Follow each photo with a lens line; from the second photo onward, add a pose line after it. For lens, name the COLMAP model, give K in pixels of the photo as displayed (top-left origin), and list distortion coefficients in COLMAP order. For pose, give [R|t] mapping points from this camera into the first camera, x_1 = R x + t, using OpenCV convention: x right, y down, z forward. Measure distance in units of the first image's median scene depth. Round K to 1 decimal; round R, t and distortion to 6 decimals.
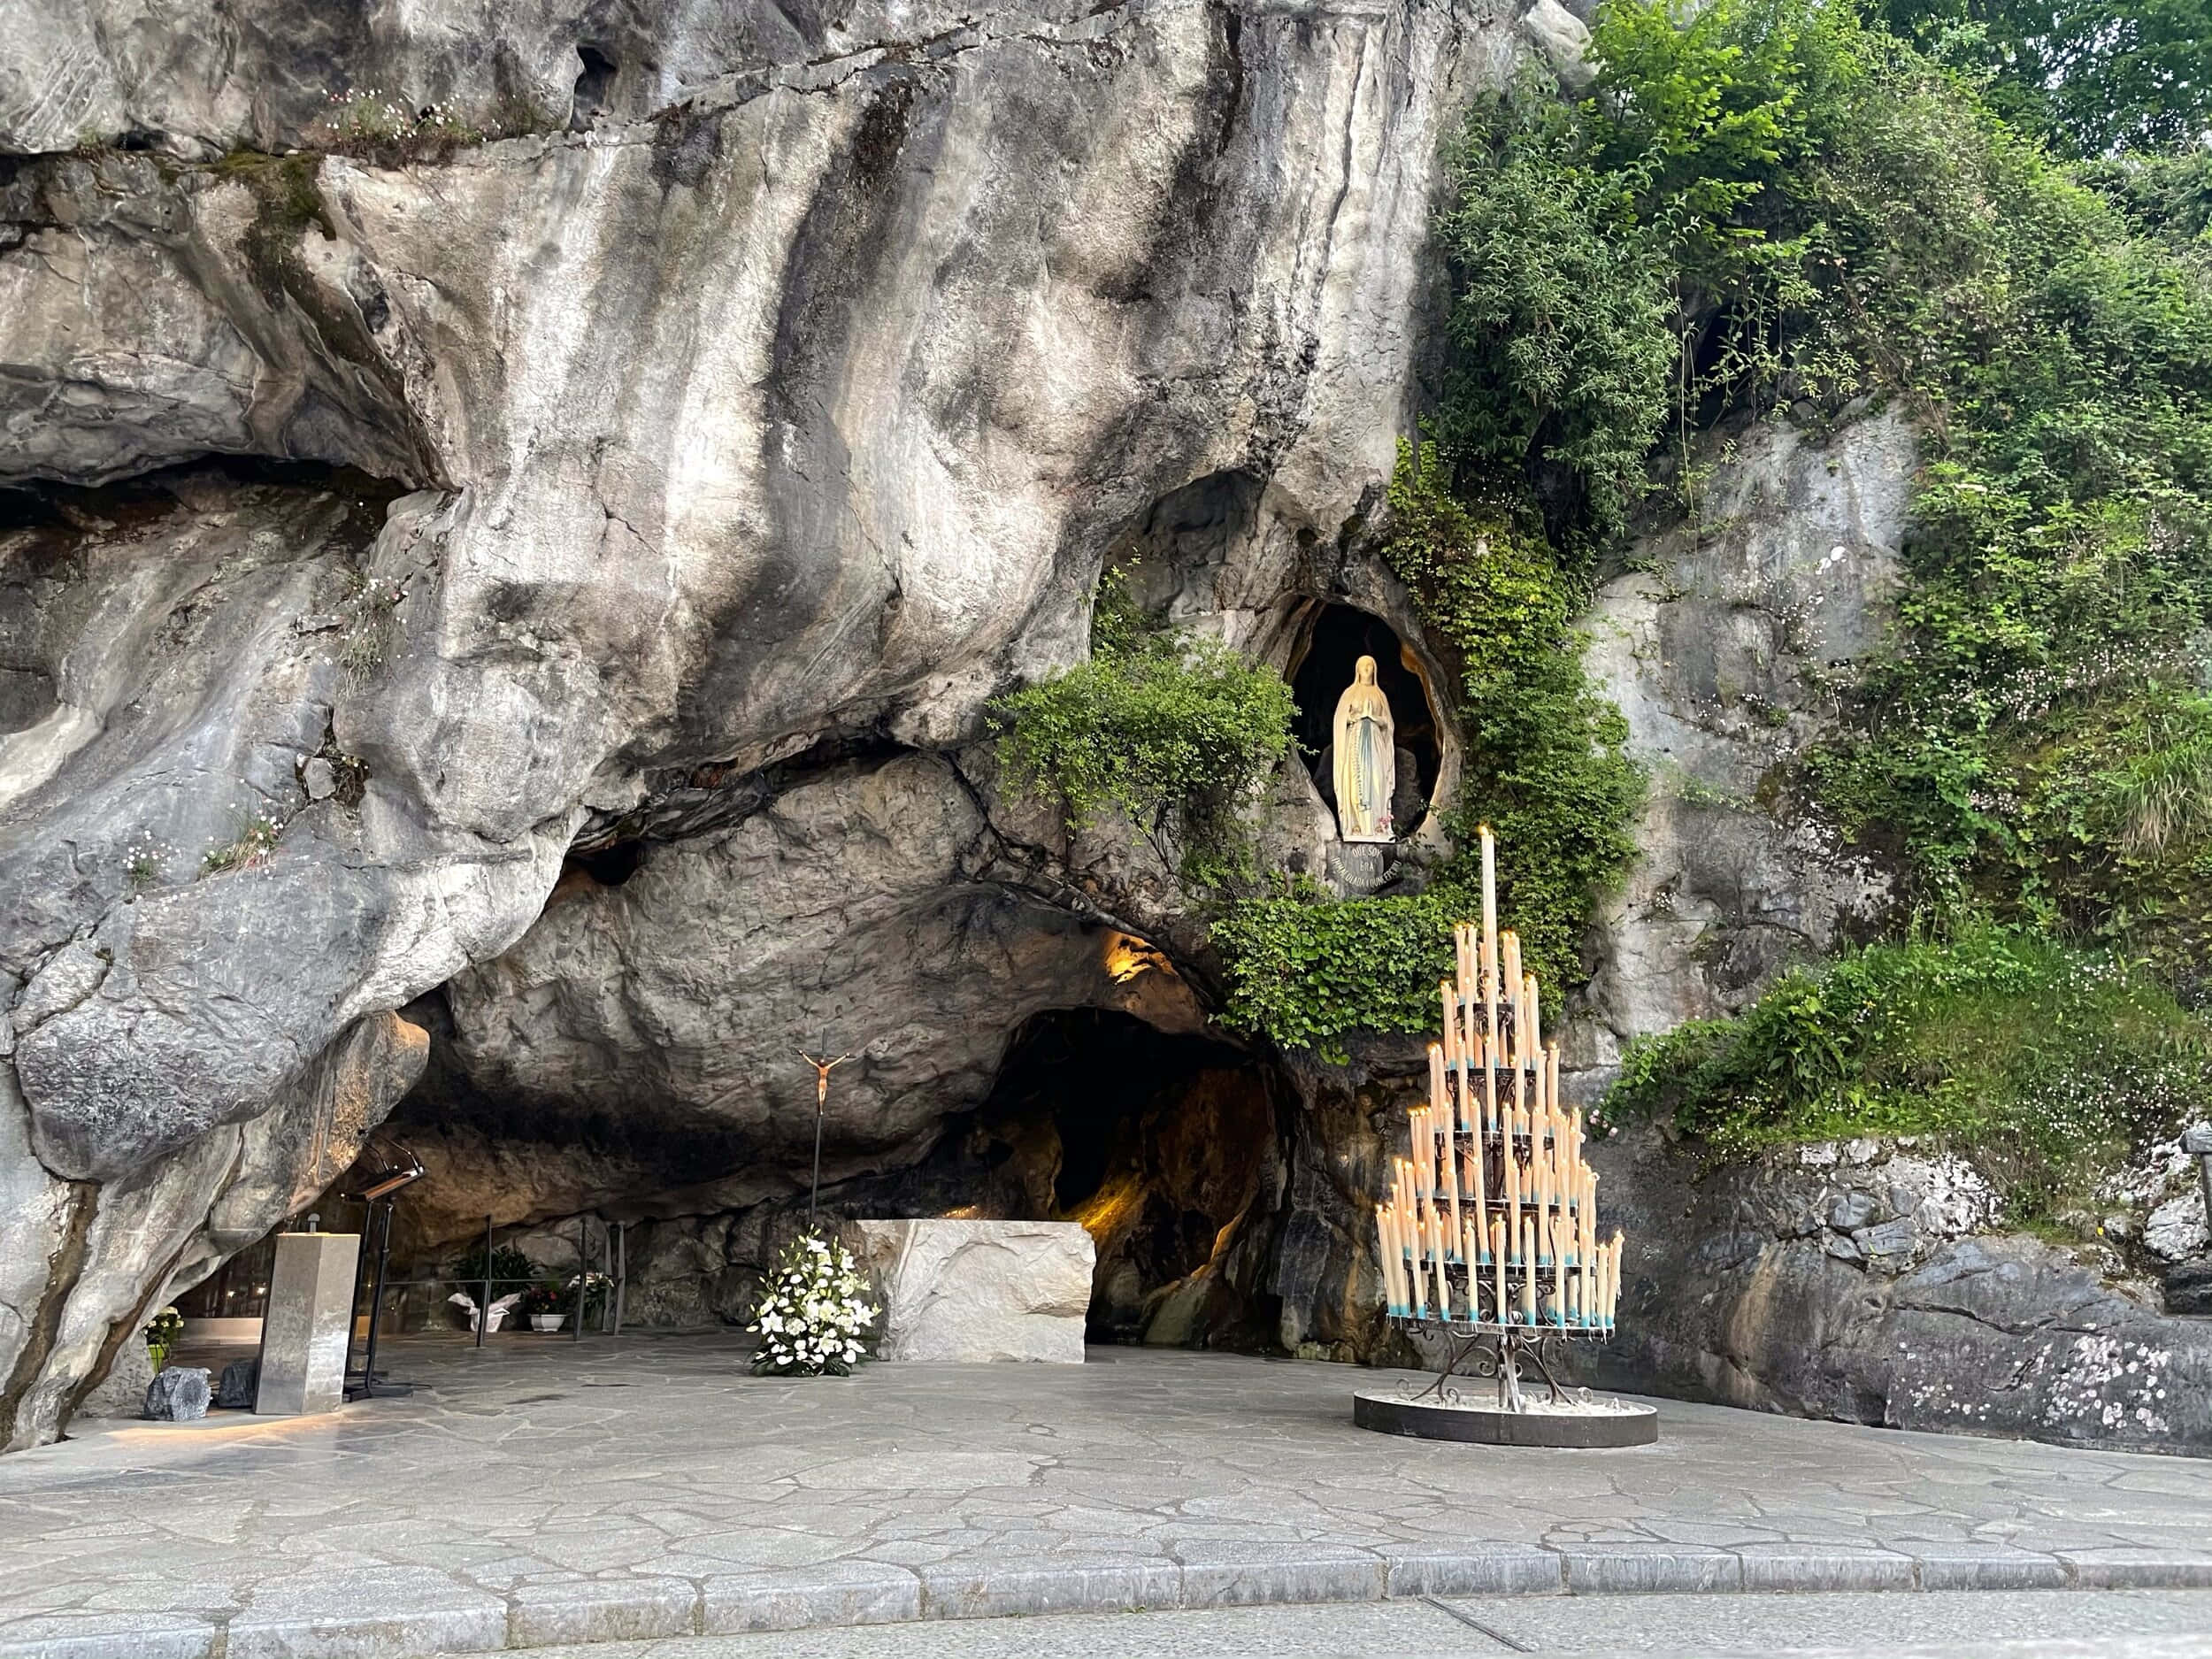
lens RADIAL K [[1627.8, 0, 1103.5], [0, 1627.8, 782.7], [0, 0, 1]] dist [0.012427, -0.031197]
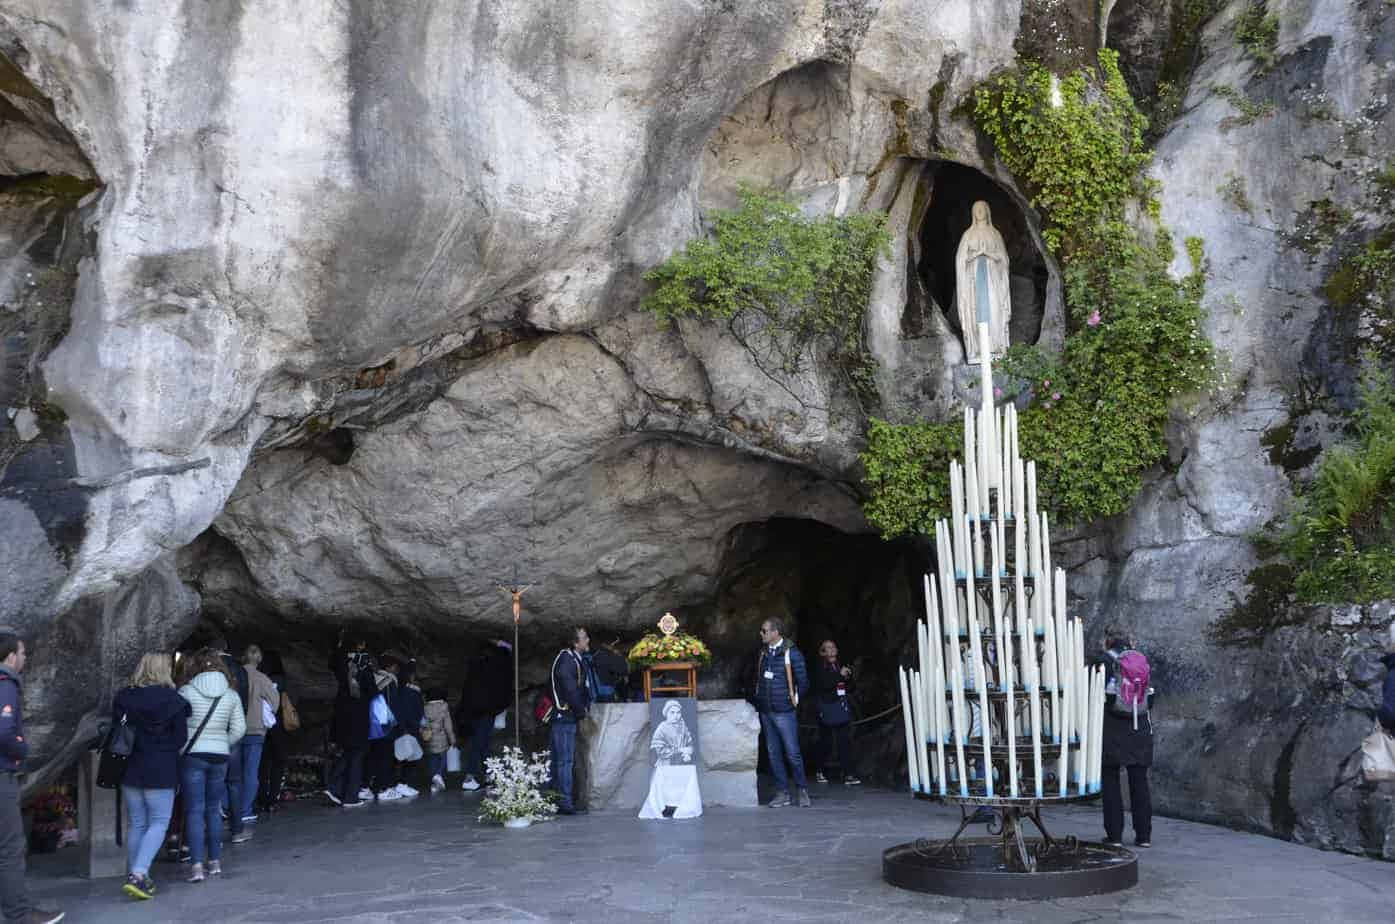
lens RADIAL K [[1290.3, 0, 693.2], [0, 1290.3, 466.2], [0, 0, 1]] dist [-0.075198, 0.000000]
pose [[0.975604, -0.080983, -0.204055, 0.166204], [0.105140, 0.988304, 0.110458, -0.017202], [0.192723, -0.129218, 0.972708, 0.066732]]
